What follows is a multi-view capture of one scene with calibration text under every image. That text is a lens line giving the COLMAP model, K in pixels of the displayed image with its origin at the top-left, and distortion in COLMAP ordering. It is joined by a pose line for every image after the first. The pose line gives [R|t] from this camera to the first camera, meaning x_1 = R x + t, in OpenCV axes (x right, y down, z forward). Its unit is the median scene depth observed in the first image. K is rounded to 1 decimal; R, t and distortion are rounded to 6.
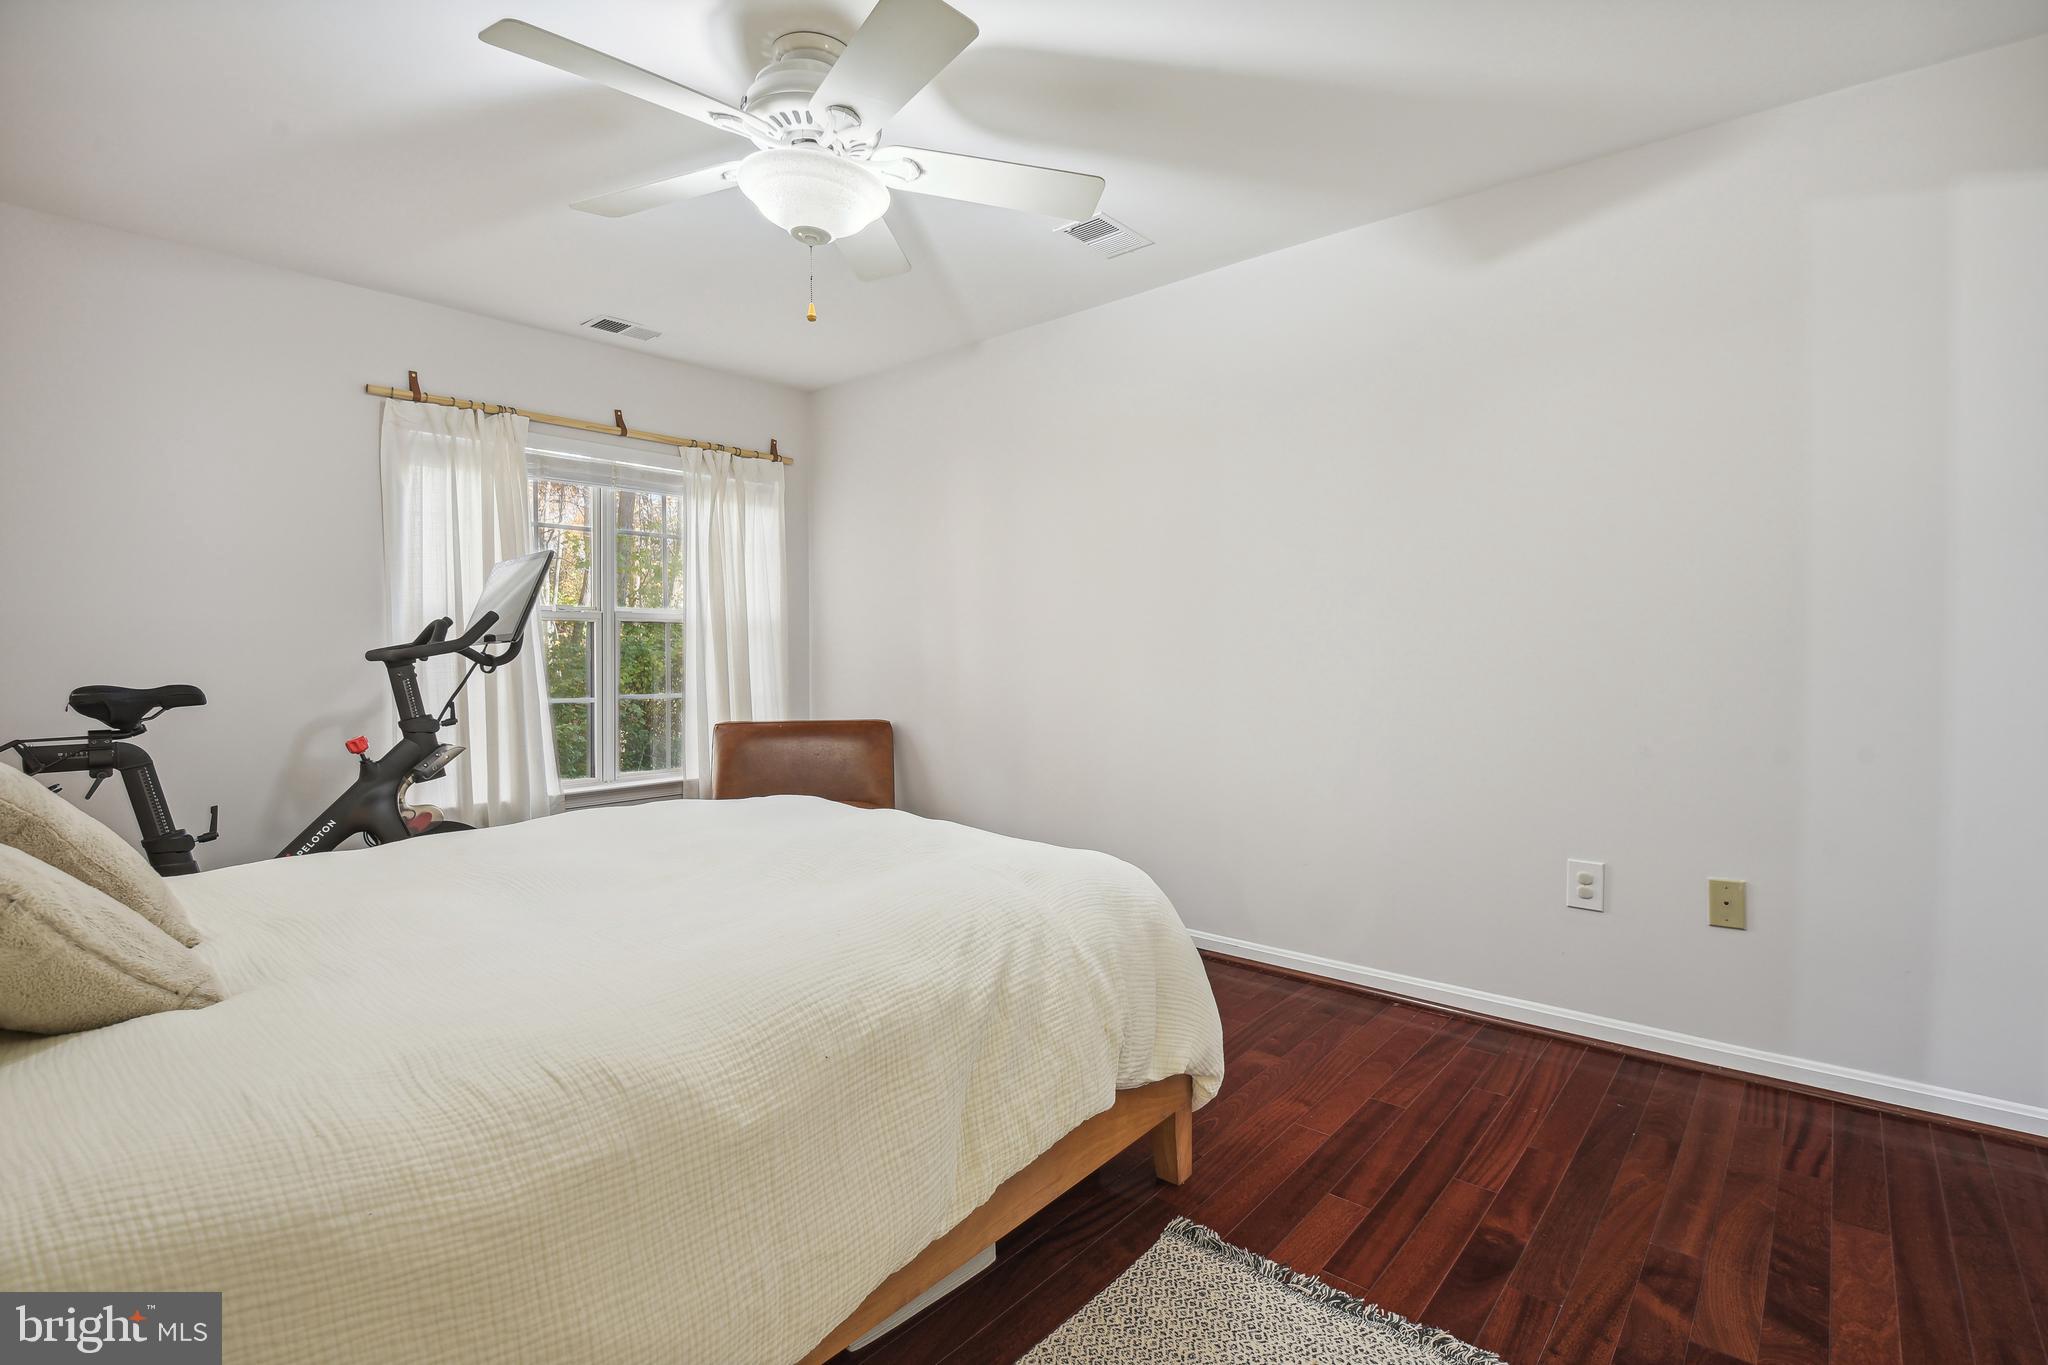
lens RADIAL K [[984.7, 0, 1024.0], [0, 984.7, 682.5], [0, 0, 1]] dist [-0.001695, -0.030910]
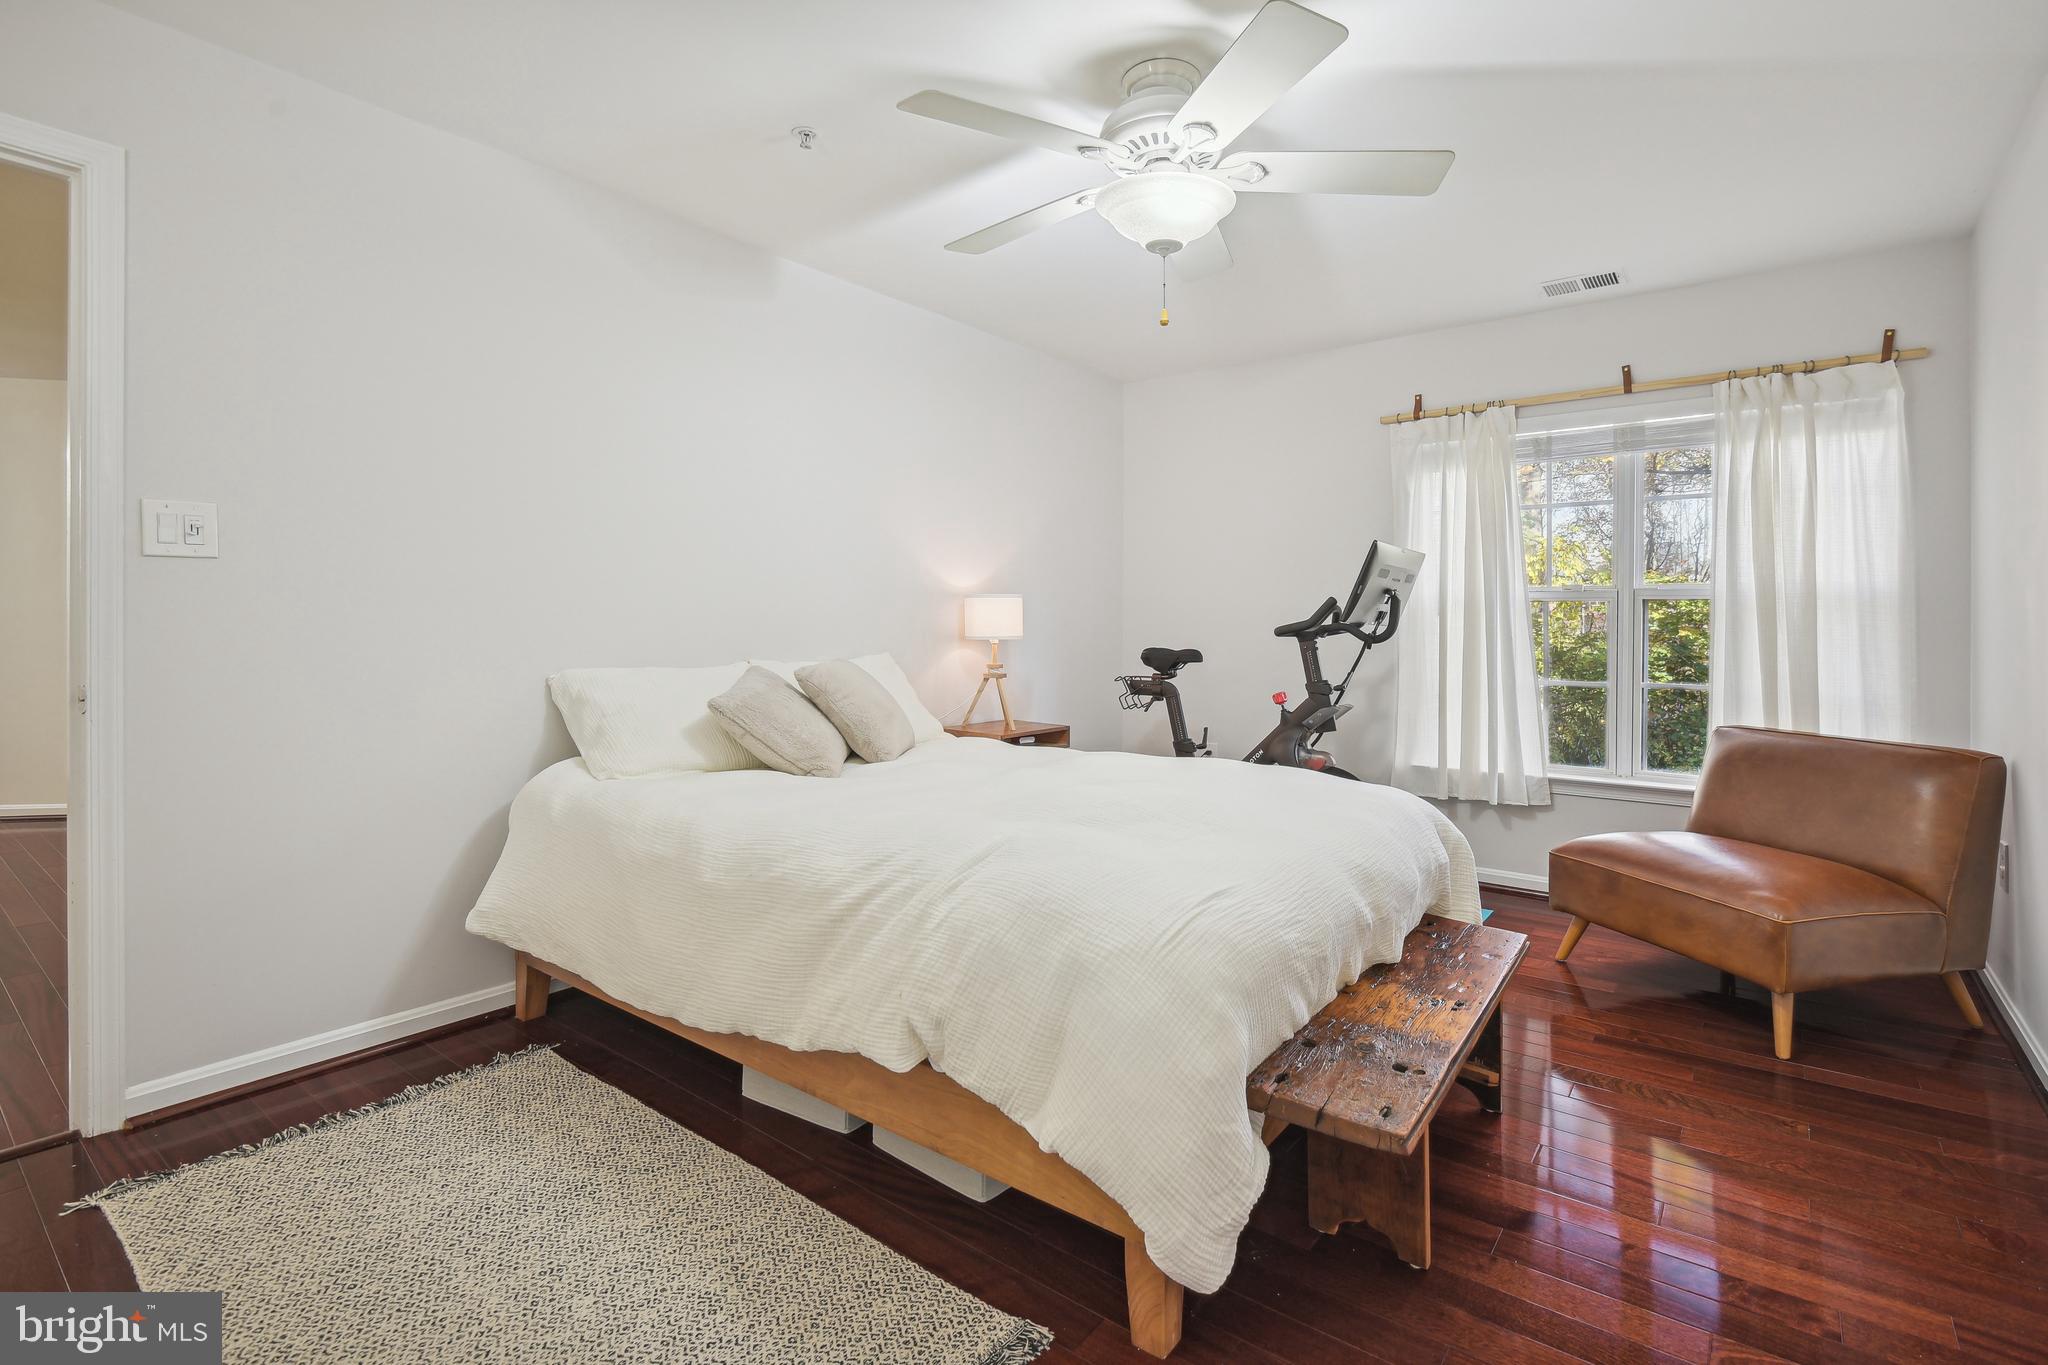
lens RADIAL K [[935.5, 0, 1058.2], [0, 935.5, 653.7], [0, 0, 1]] dist [0.027885, -0.025146]
pose [[0.051543, 0.031967, -0.998159, 0.490159], [-0.040617, 0.998728, 0.029887, -0.020297], [0.997844, 0.039002, 0.052776, 0.503640]]
